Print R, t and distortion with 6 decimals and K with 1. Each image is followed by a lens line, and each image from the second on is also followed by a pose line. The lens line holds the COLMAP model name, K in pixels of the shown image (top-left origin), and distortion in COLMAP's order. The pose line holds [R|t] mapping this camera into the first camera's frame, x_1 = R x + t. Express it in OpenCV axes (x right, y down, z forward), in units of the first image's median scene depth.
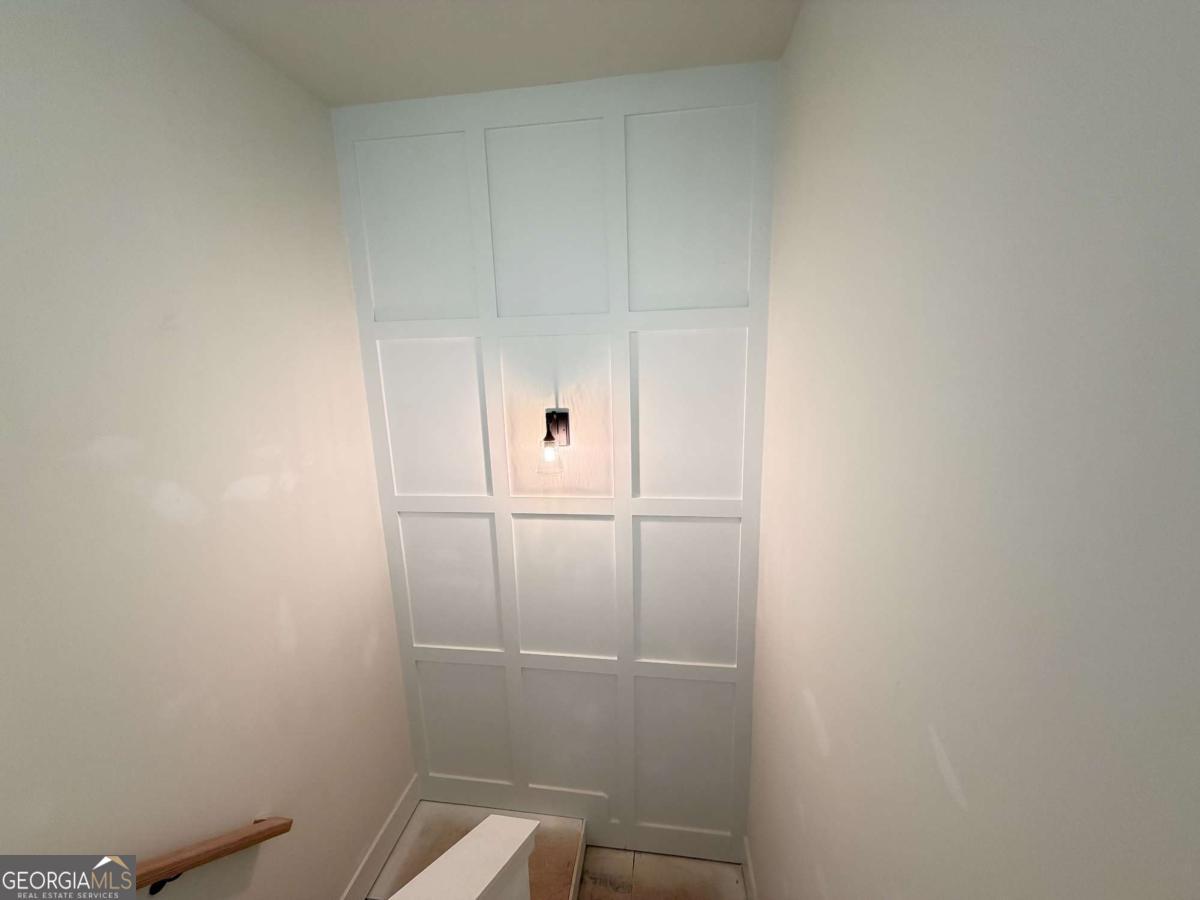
lens RADIAL K [[478.1, 0, 600.9], [0, 478.1, 455.6], [0, 0, 1]] dist [-0.000529, -0.000048]
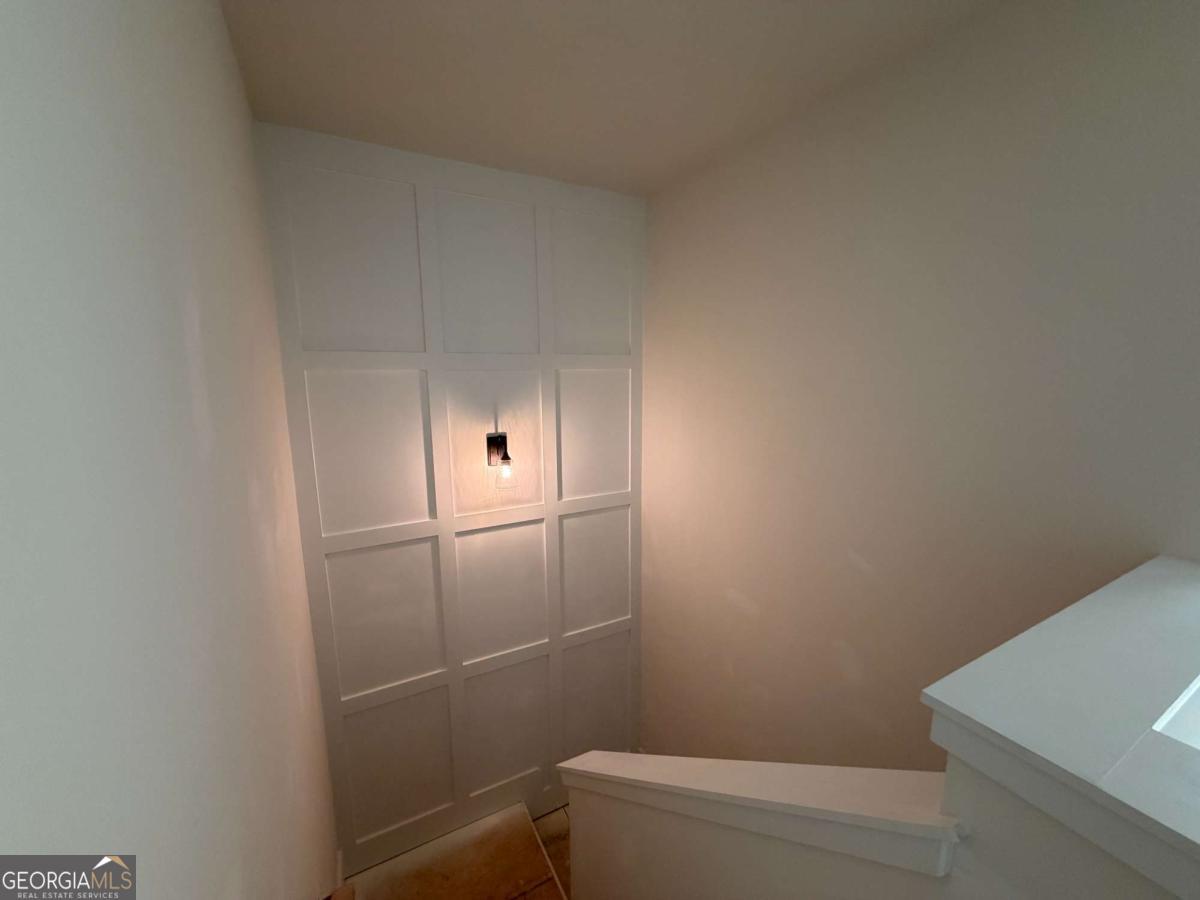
lens RADIAL K [[478.1, 0, 596.2], [0, 478.1, 447.9], [0, 0, 1]] dist [-0.000529, -0.000048]
pose [[0.807652, -0.074570, 0.584925, -0.554419], [0.105666, 0.994217, -0.019153, -0.014377], [-0.580114, 0.077275, 0.810861, -0.069836]]
